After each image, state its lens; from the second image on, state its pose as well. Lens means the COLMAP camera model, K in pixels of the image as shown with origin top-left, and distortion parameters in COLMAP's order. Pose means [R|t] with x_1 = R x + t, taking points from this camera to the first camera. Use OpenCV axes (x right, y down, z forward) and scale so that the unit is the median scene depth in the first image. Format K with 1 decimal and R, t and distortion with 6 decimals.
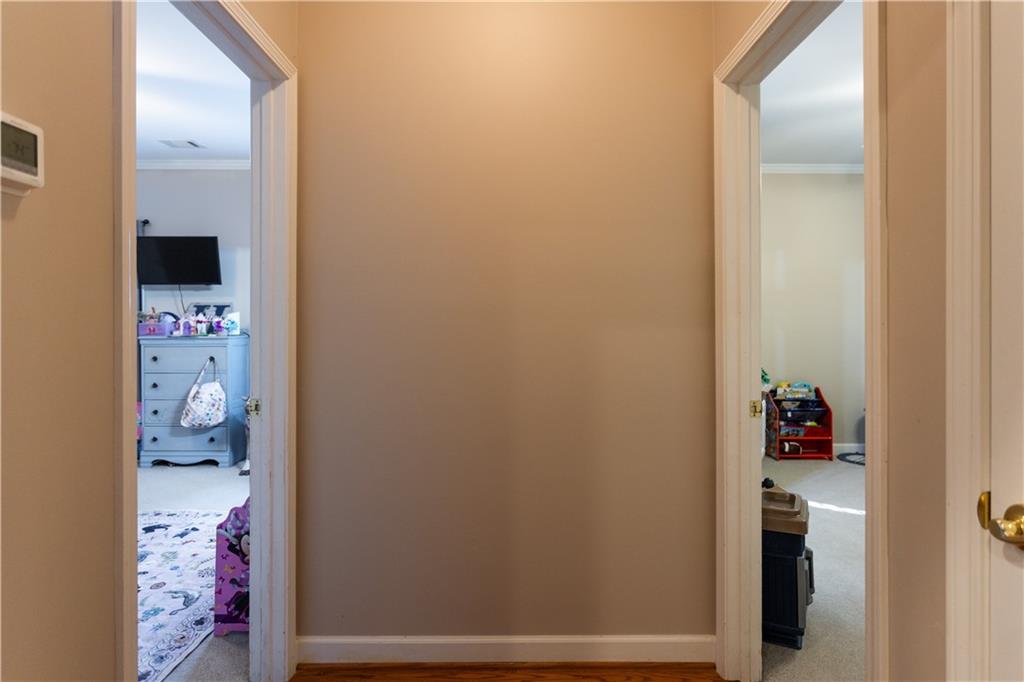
lens RADIAL K [[547.6, 0, 512.0], [0, 547.6, 341.0], [0, 0, 1]] dist [-0.005260, -0.001260]
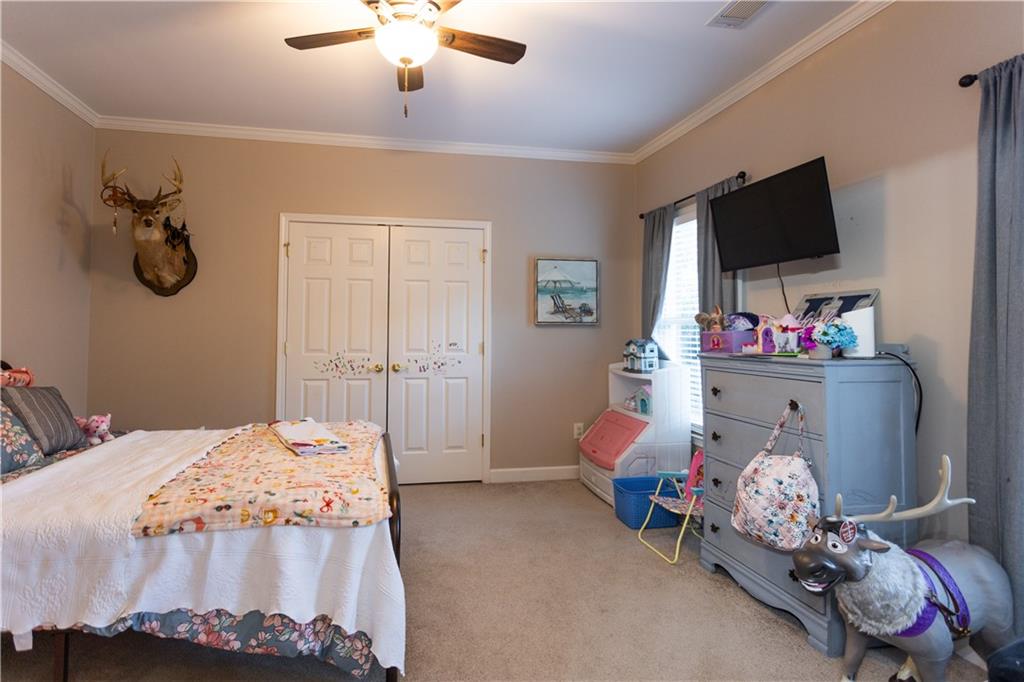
lens RADIAL K [[492.1, 0, 513.7], [0, 492.1, 318.6], [0, 0, 1]] dist [0.000212, 0.000076]
pose [[0.199686, -0.025241, -0.979535, -0.157590], [-0.029775, 0.999050, -0.031814, -0.021284], [0.979408, 0.035519, 0.198744, 0.620468]]
